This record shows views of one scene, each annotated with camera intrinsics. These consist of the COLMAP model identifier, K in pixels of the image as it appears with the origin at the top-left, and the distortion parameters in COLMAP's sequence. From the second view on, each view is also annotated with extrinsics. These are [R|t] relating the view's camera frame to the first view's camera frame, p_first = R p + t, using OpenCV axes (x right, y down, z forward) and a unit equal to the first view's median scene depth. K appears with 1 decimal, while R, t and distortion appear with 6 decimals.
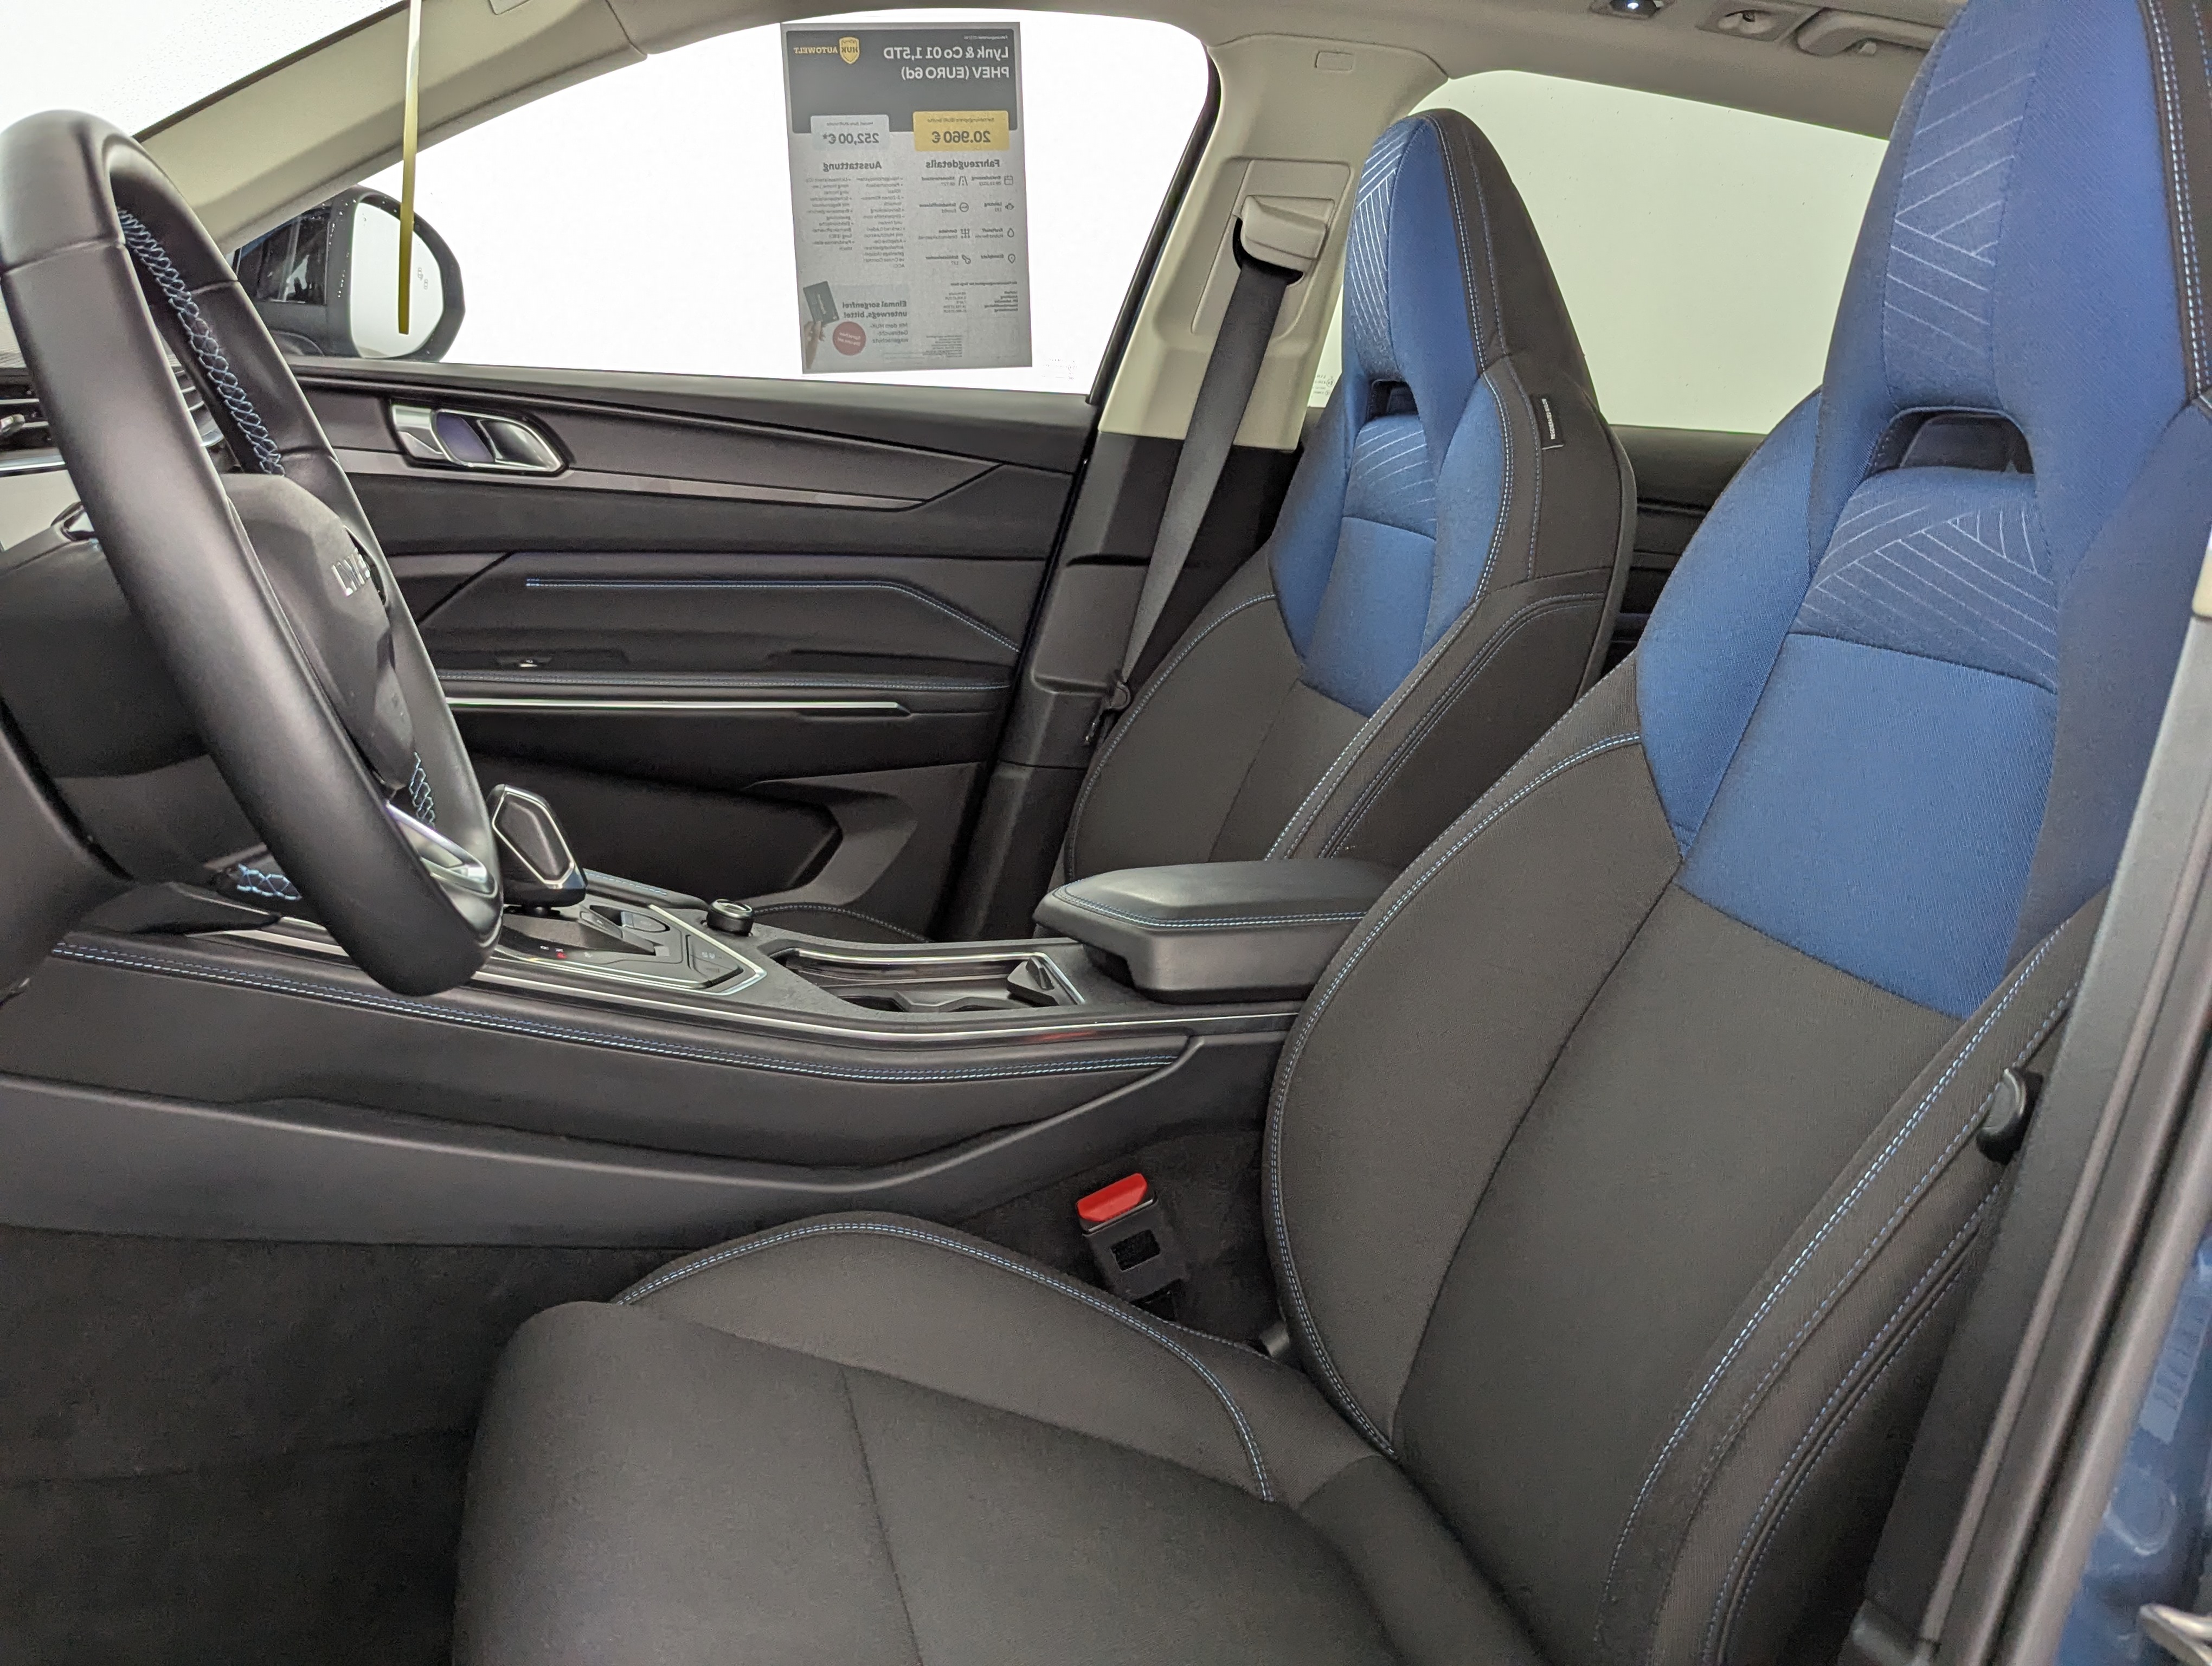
lens RADIAL K [[2072.7, 0, 1136.9], [0, 2072.7, 802.6], [0, 0, 1]] dist [0.064502, -0.078524]
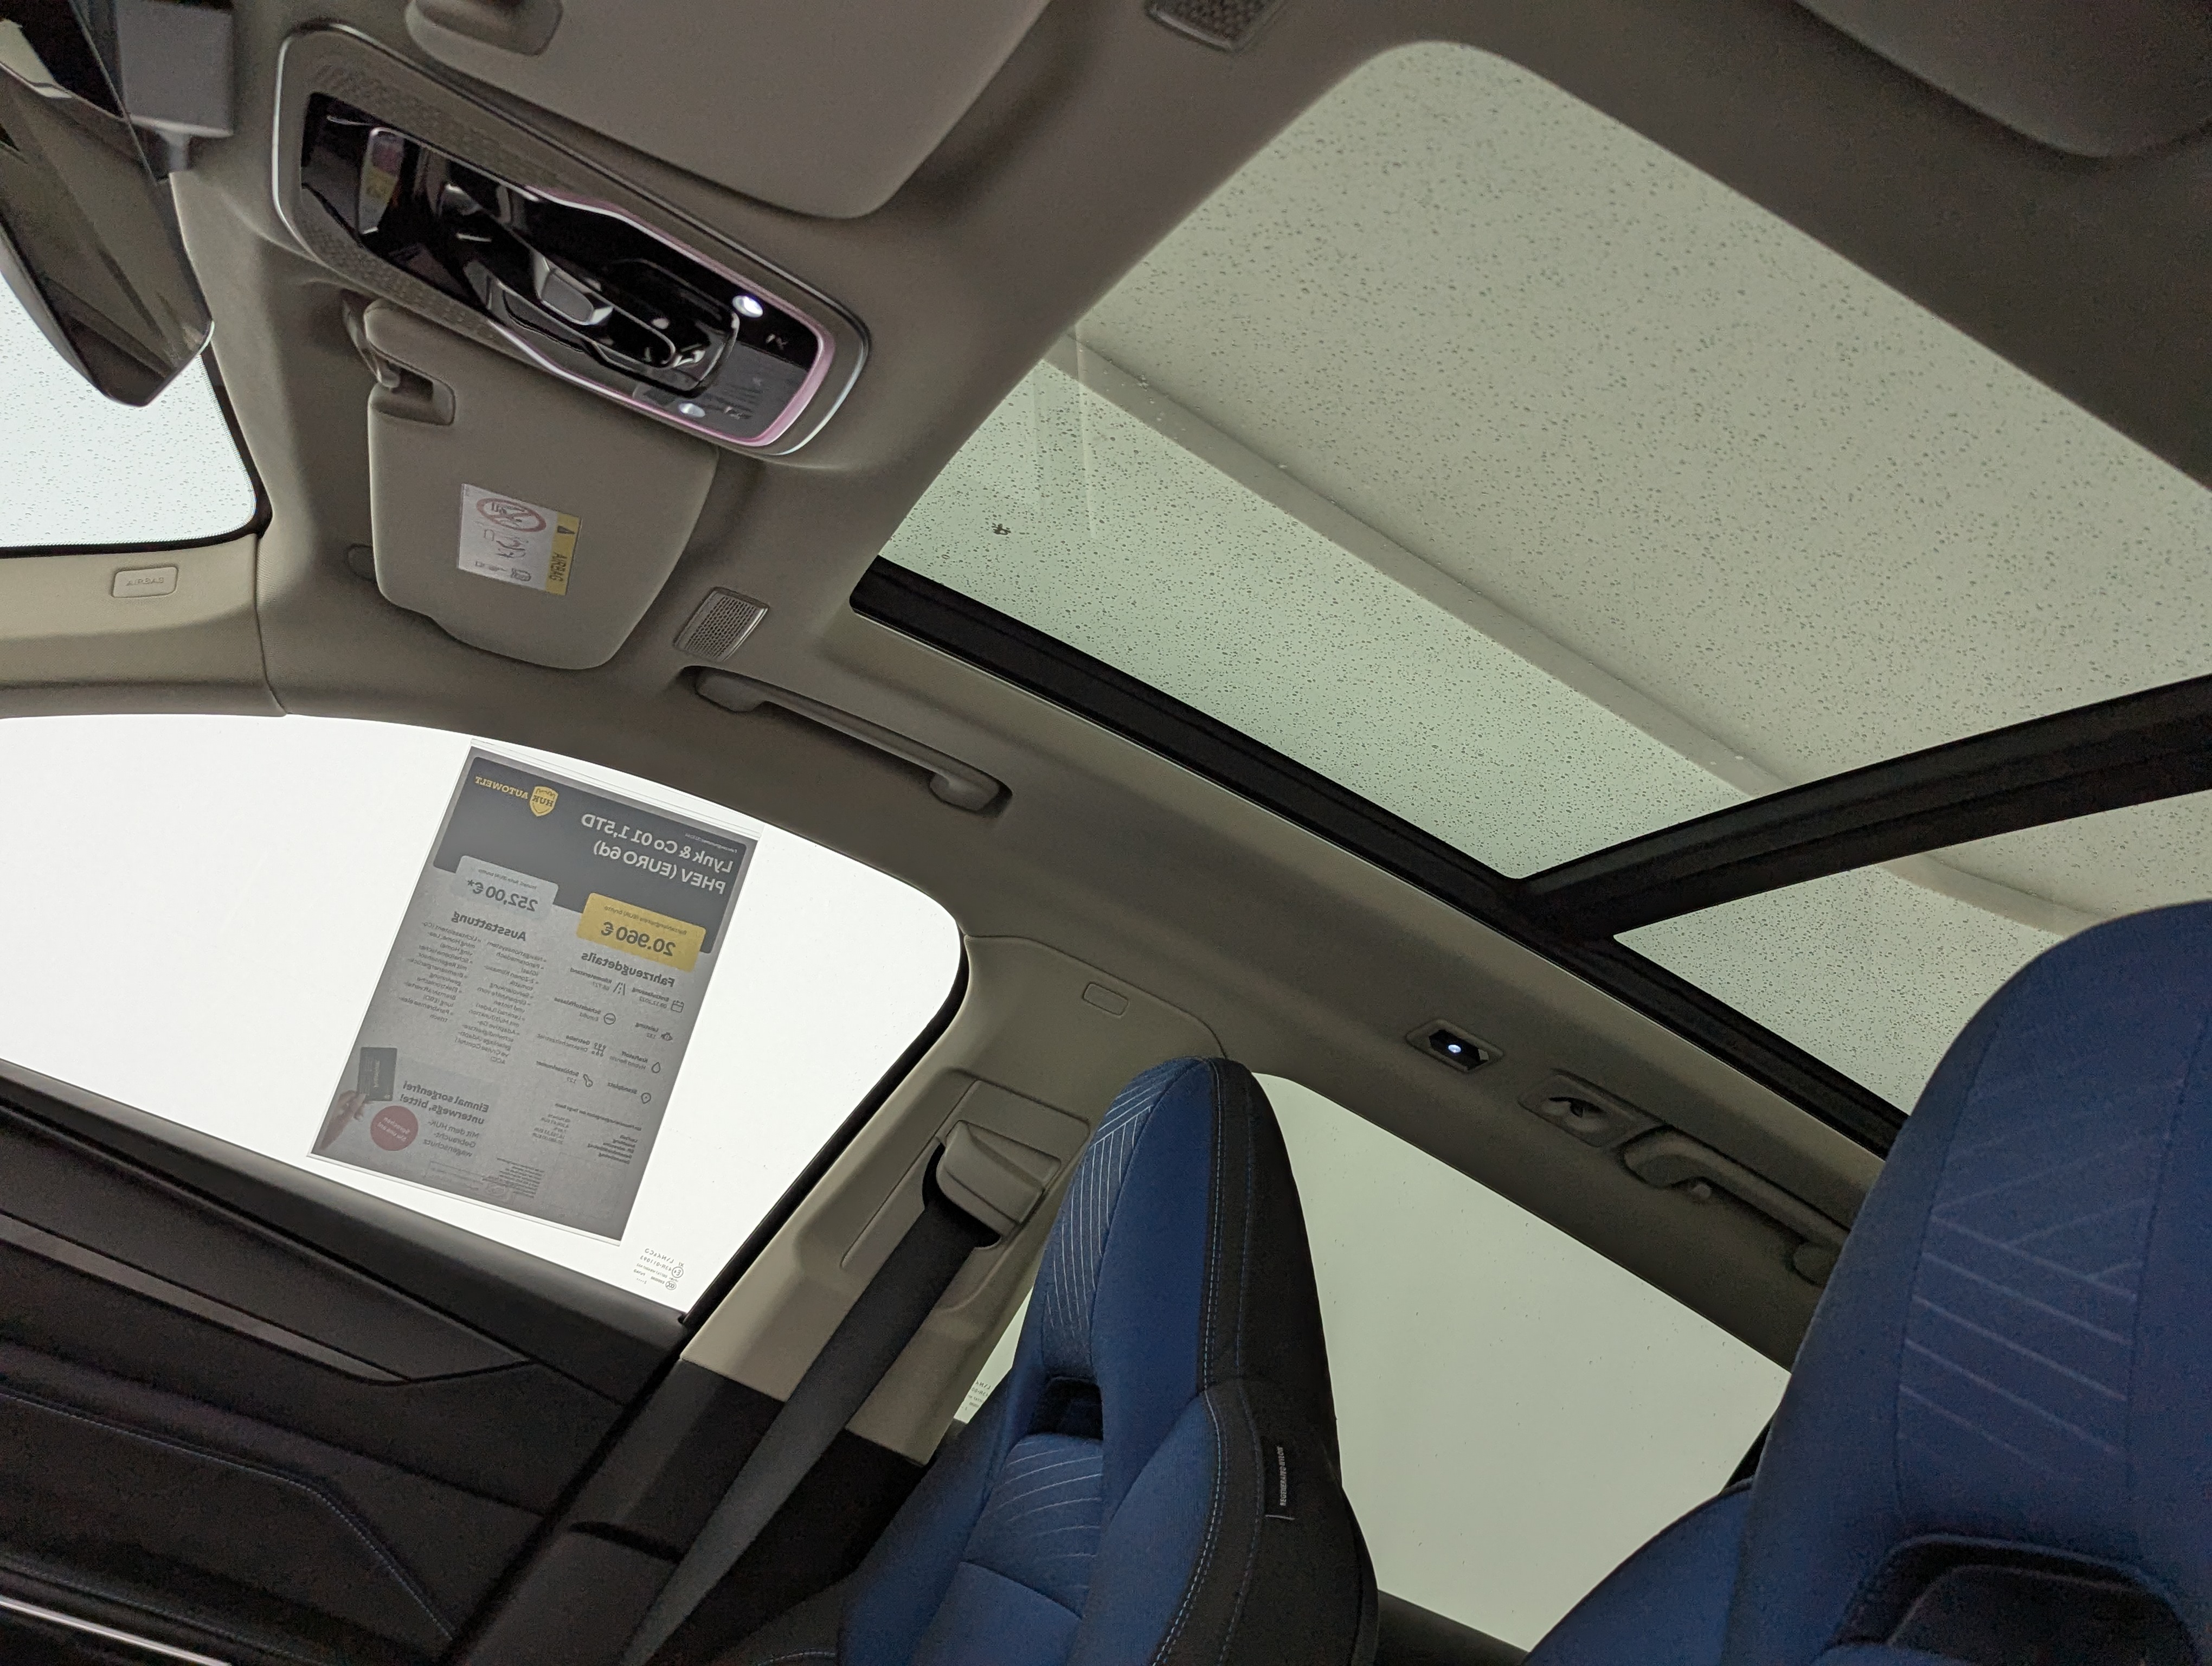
lens RADIAL K [[2072.7, 0, 1136.9], [0, 2072.7, 802.6], [0, 0, 1]] dist [0.064502, -0.078524]
pose [[0.948303, 0.311983, 0.058199, 0.033624], [-0.240284, 0.825605, -0.510529, -0.001936], [-0.207326, 0.470152, 0.857888, 0.250948]]
